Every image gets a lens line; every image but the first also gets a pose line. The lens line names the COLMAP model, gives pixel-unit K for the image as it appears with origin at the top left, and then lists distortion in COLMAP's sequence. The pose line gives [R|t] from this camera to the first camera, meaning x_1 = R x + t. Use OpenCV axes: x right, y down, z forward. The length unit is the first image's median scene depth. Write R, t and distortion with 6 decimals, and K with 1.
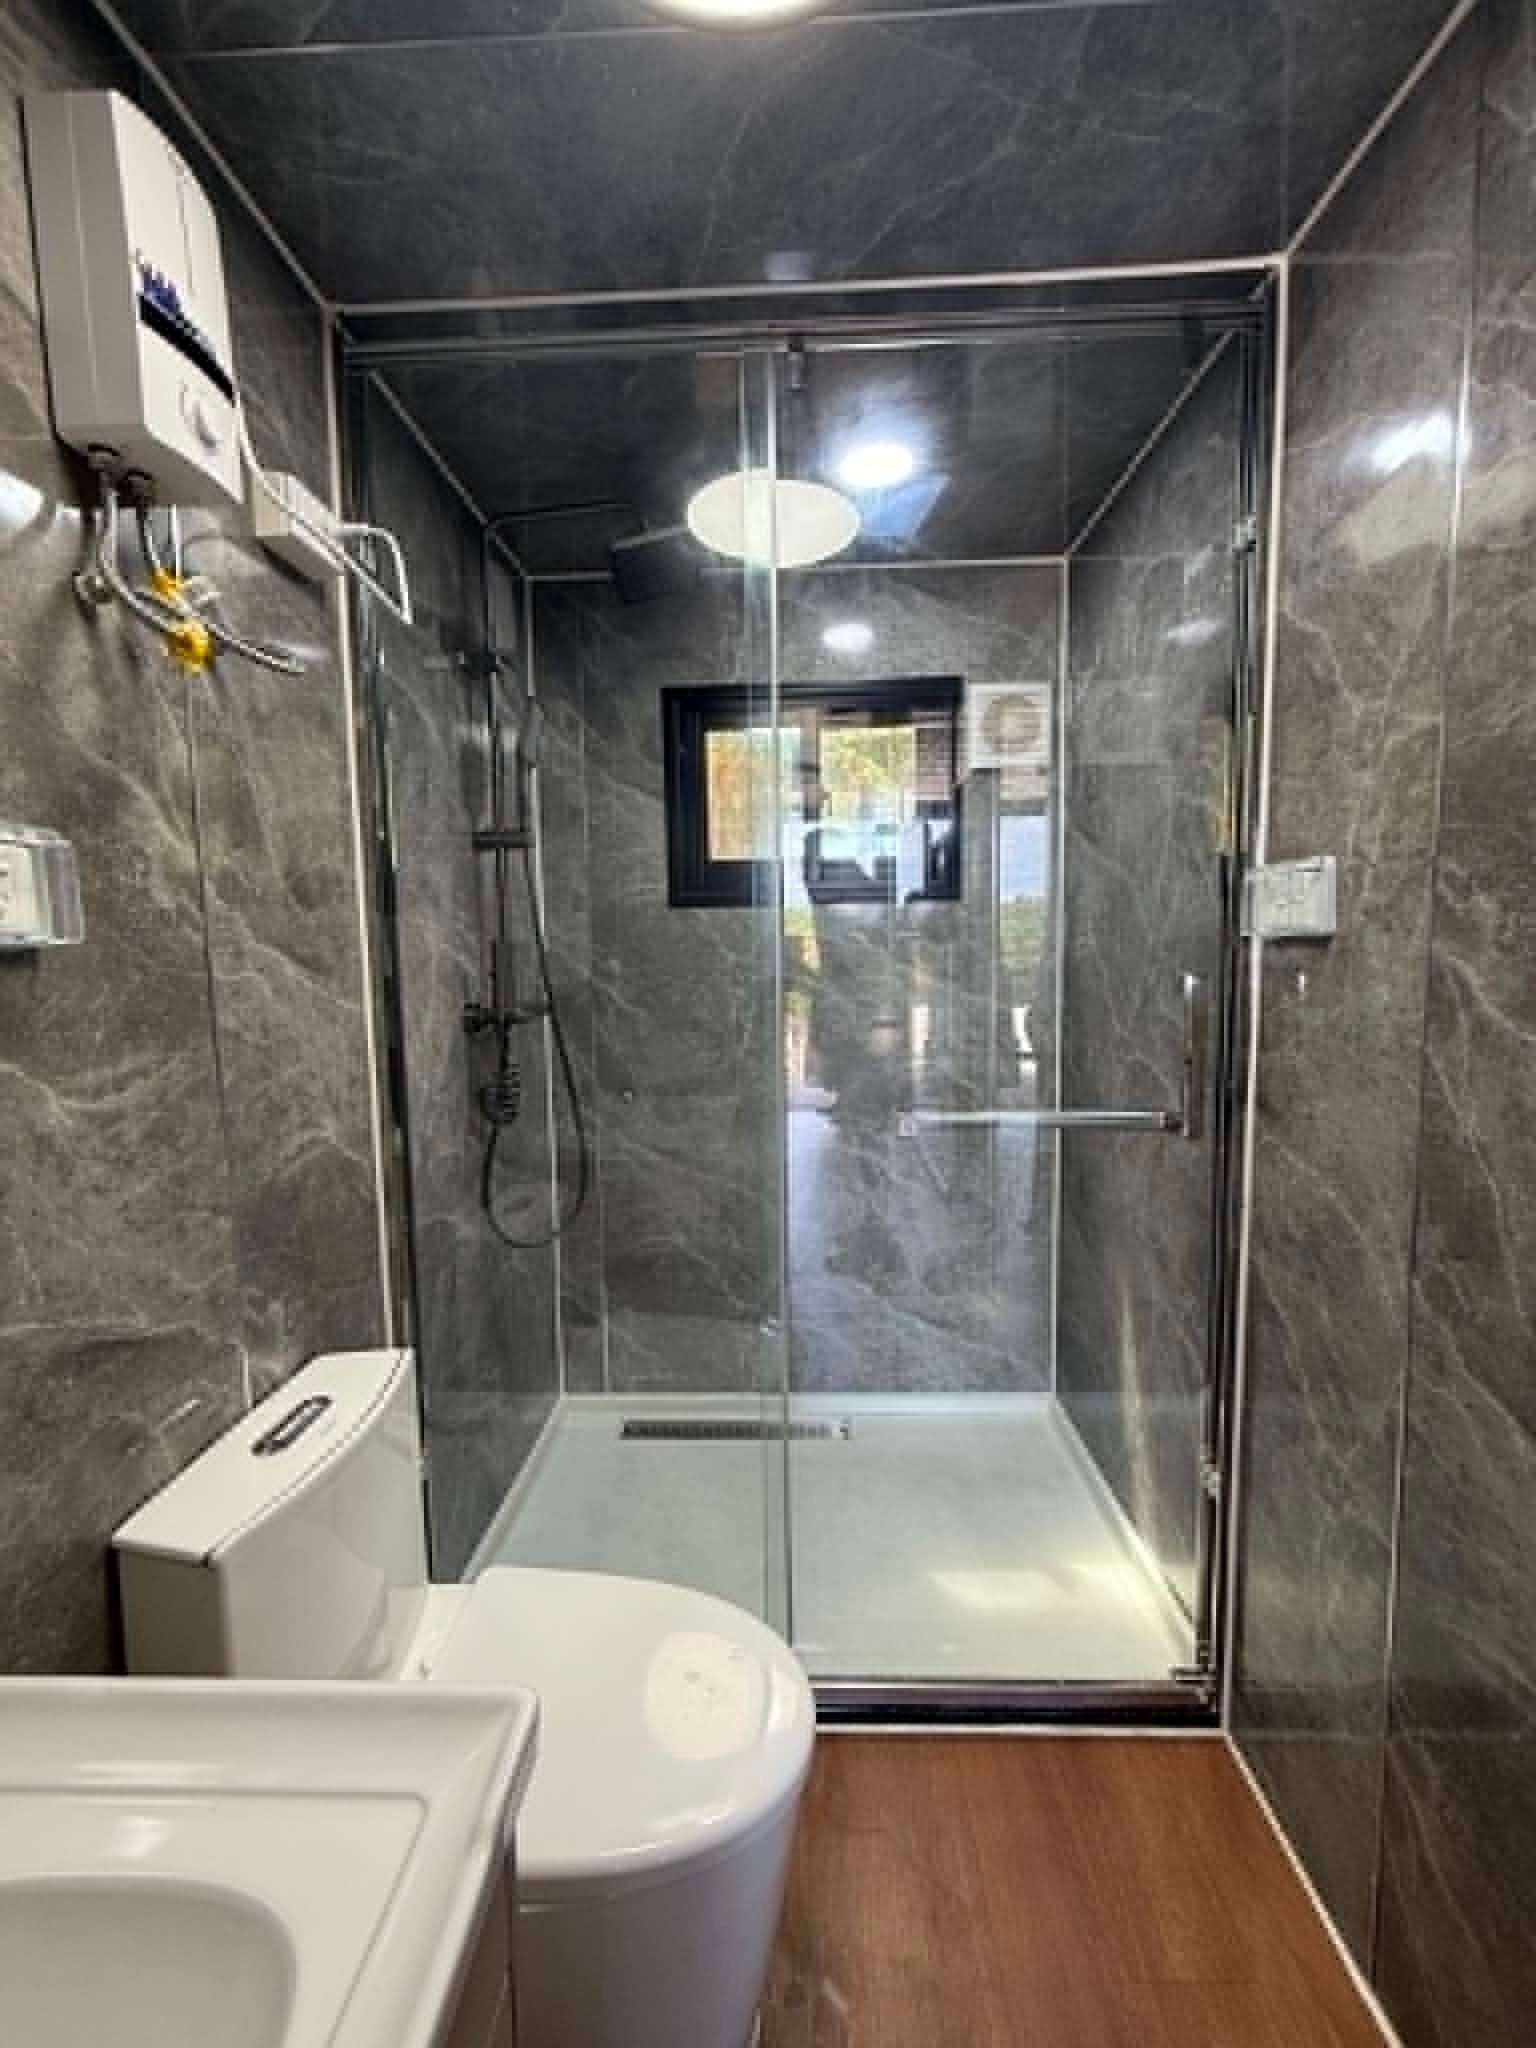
lens RADIAL K [[812.7, 0, 768.0], [0, 812.7, 1024.0], [0, 0, 1]] dist [-0.000961, -0.000122]
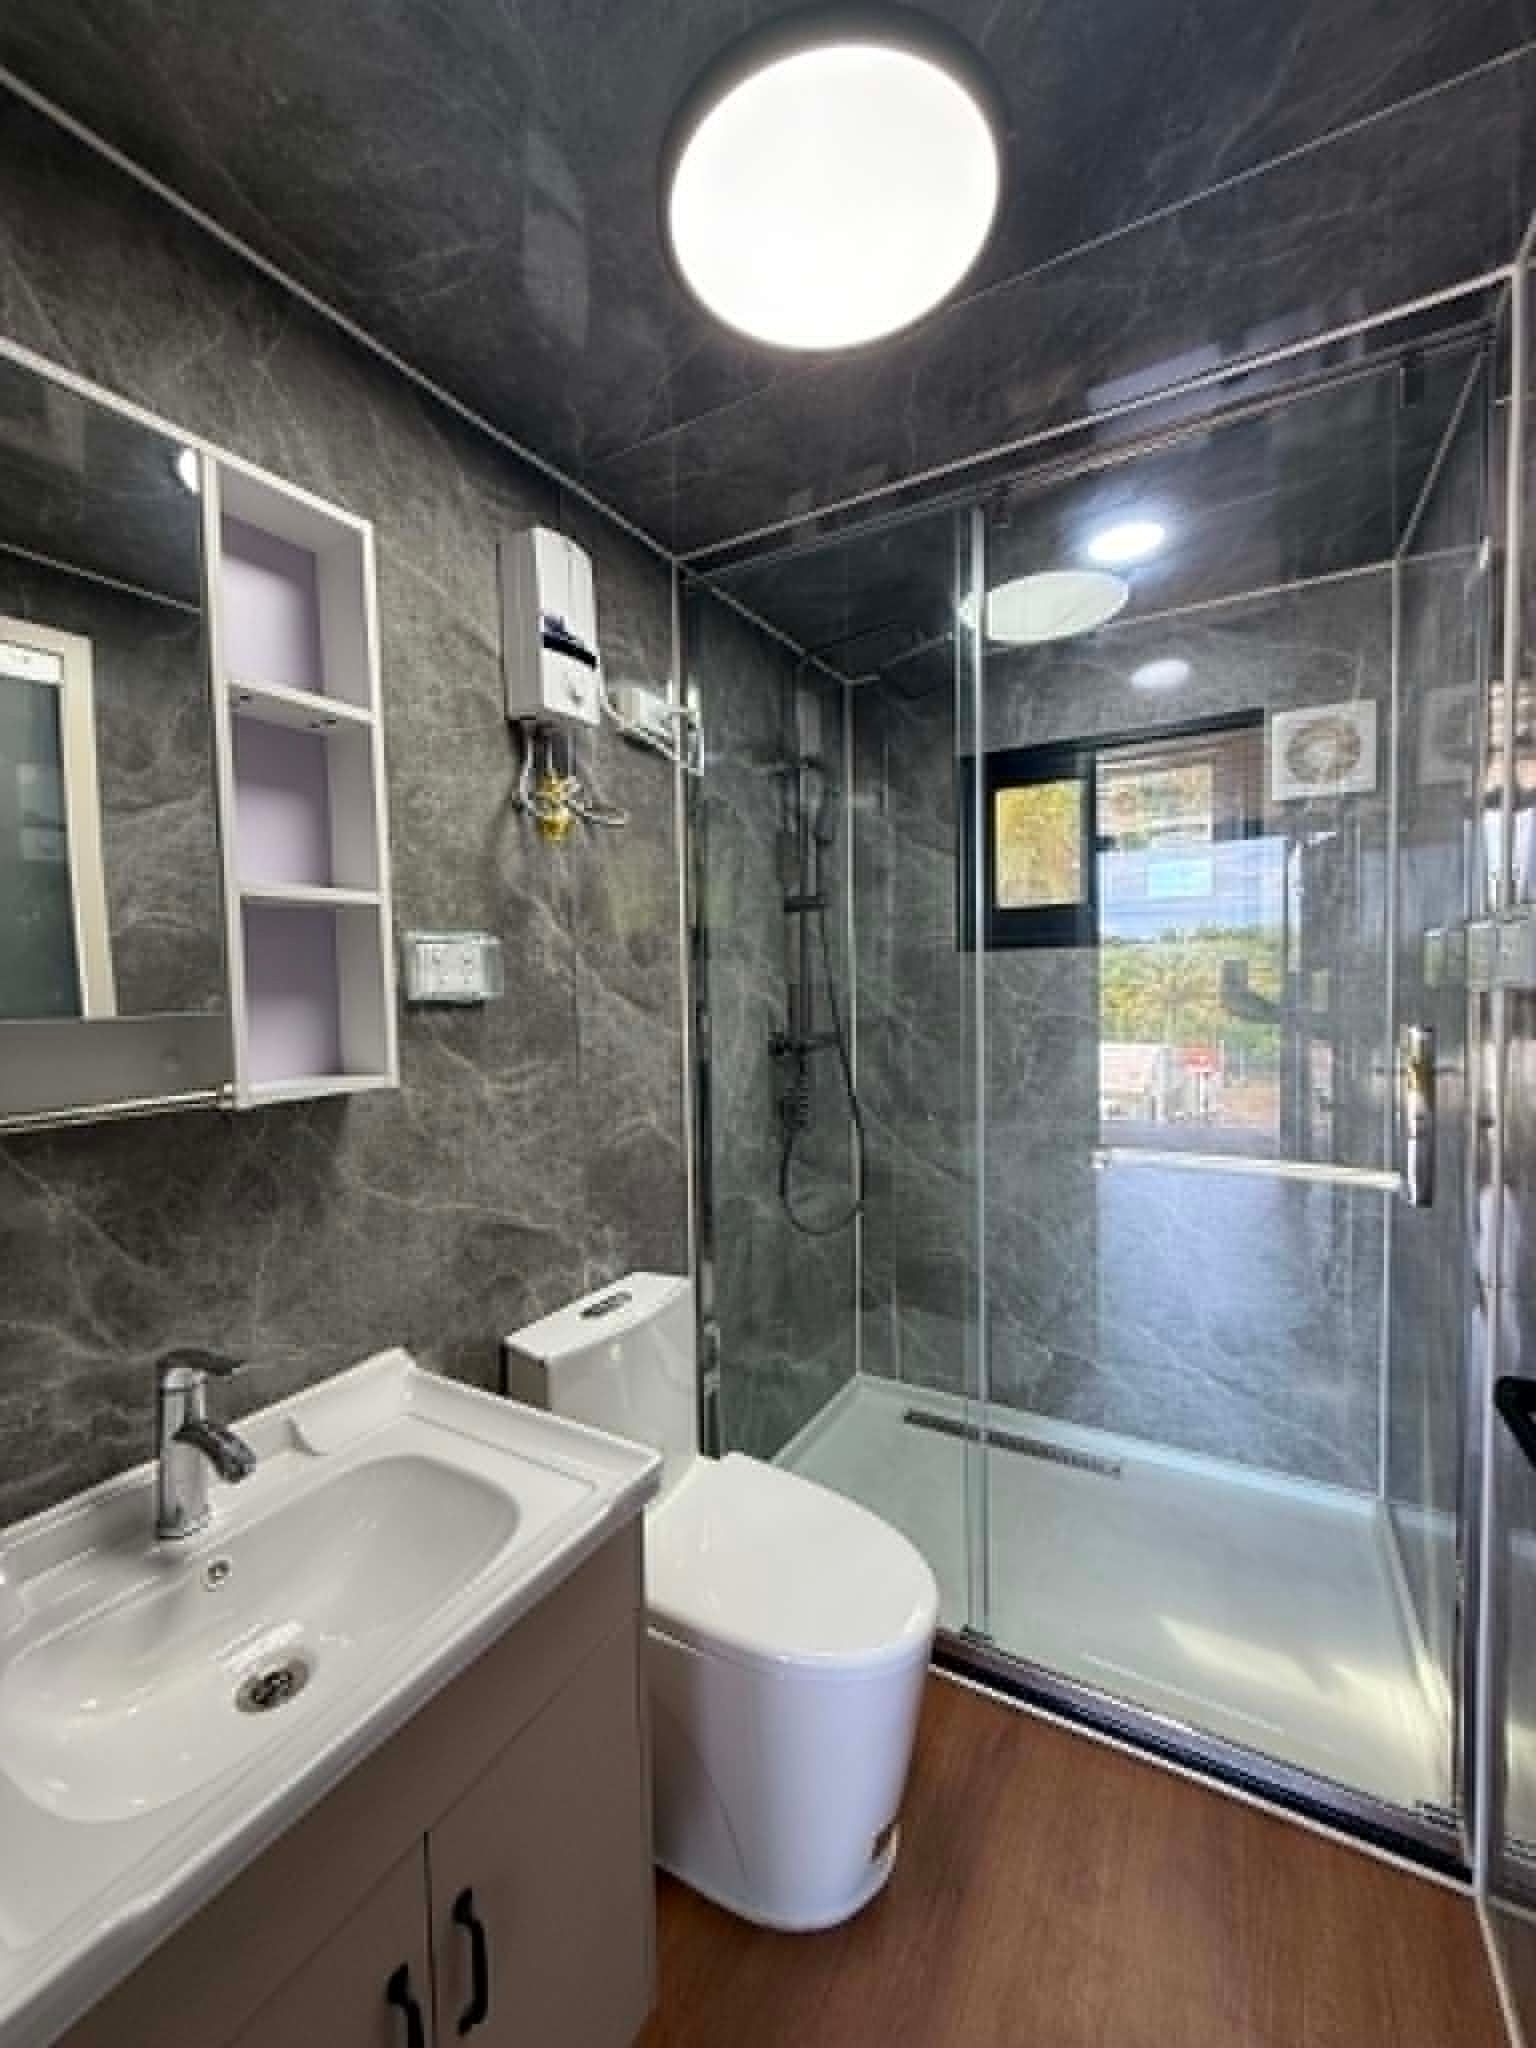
lens RADIAL K [[812.7, 0, 768.0], [0, 812.7, 1024.0], [0, 0, 1]] dist [-0.000961, -0.000122]
pose [[0.882549, 0.024821, -0.469565, 0.324713], [-0.040205, 0.998932, -0.022761, -0.013693], [0.468499, 0.038966, 0.882604, -0.193555]]
